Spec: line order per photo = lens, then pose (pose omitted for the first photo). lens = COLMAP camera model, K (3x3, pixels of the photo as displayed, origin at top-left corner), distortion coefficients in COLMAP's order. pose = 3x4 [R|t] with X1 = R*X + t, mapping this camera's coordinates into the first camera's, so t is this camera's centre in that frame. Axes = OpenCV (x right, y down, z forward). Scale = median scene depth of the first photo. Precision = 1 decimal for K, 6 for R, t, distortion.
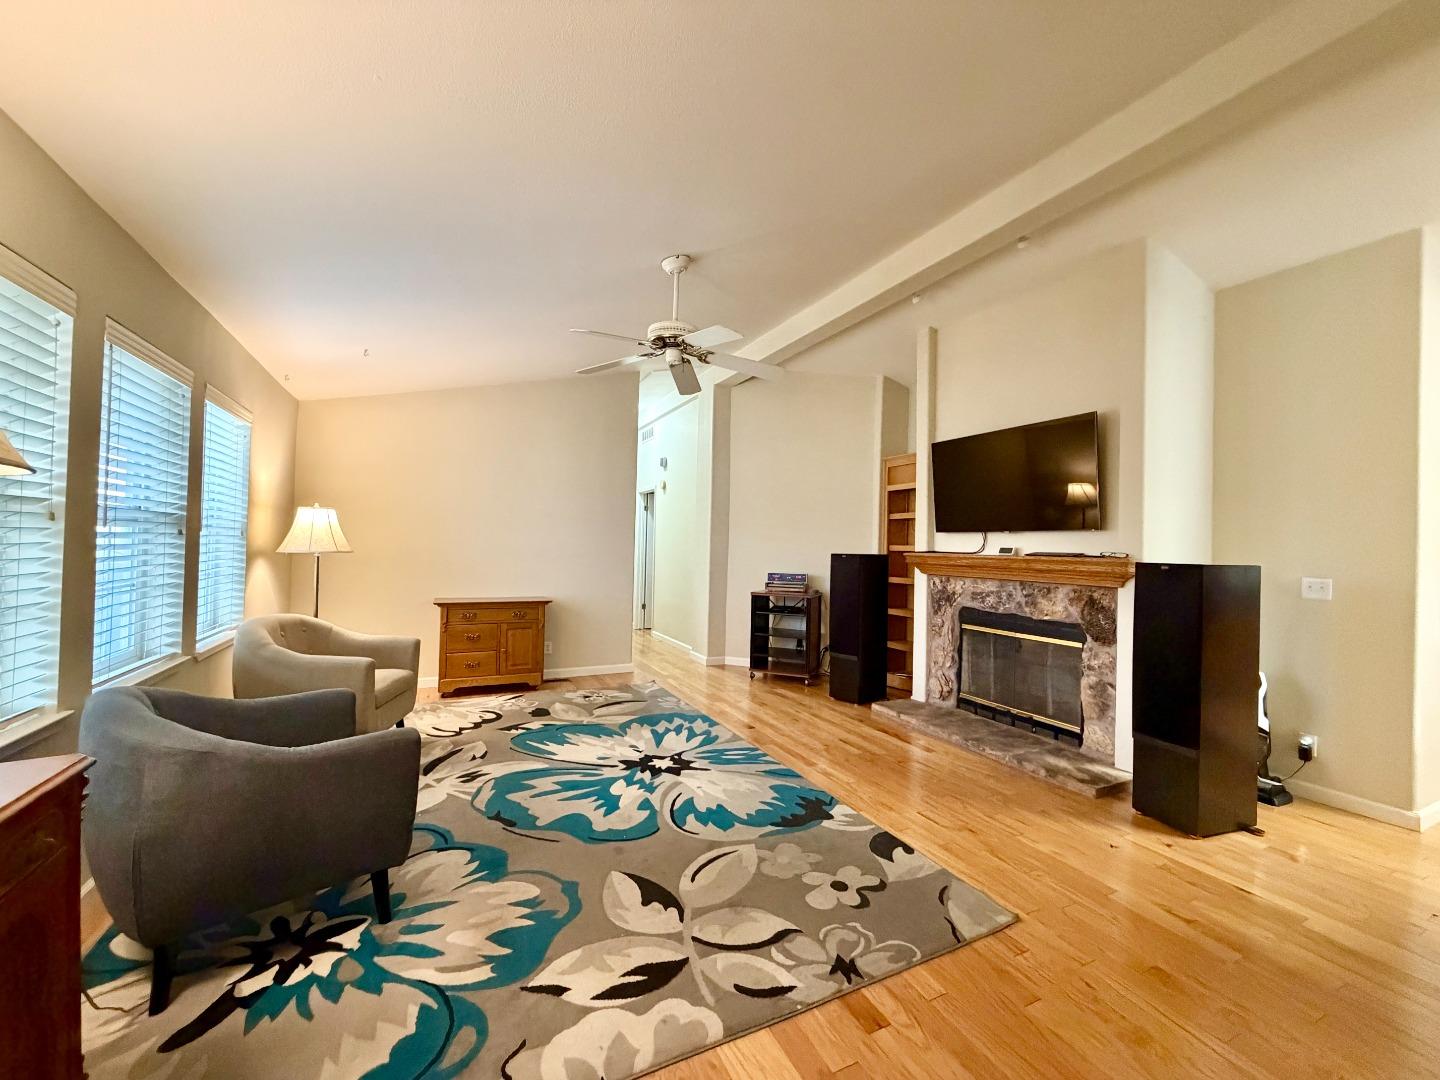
lens RADIAL K [[573.0, 0, 716.6], [0, 573.0, 541.0], [0, 0, 1]] dist [-0.000684, -0.000214]
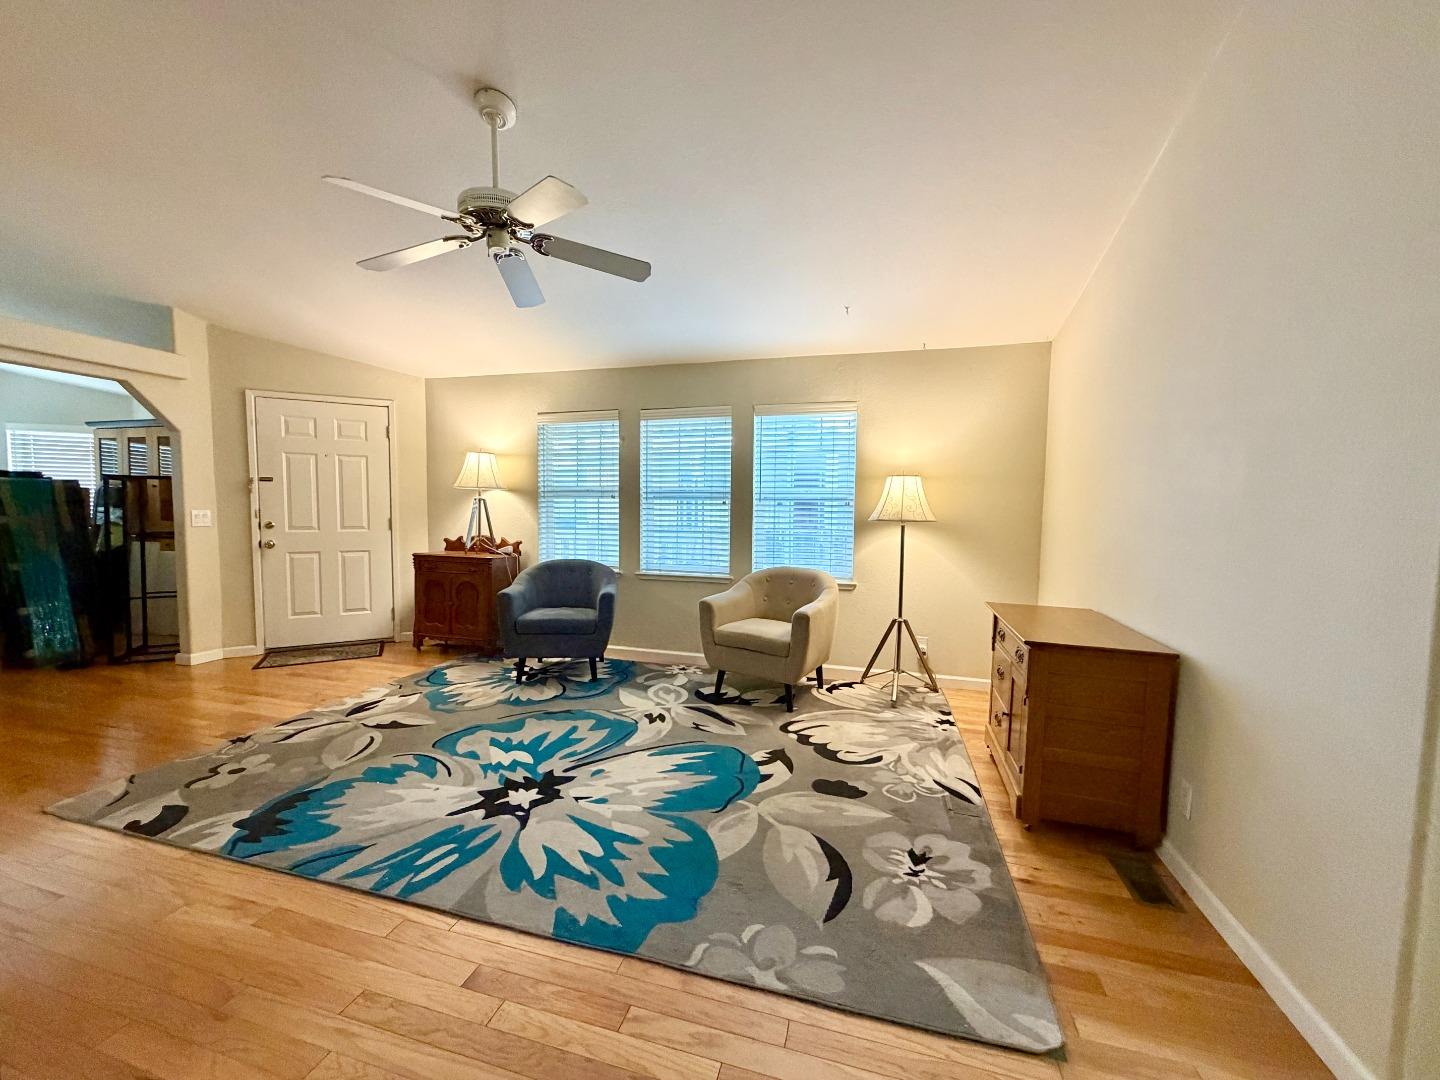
lens RADIAL K [[573.0, 0, 716.6], [0, 573.0, 541.0], [0, 0, 1]] dist [-0.000684, -0.000214]
pose [[-0.667594, 0.013956, -0.744394, 0.315254], [-0.021906, 0.999023, 0.038376, 0.028986], [0.744203, 0.041926, -0.666636, 1.859608]]
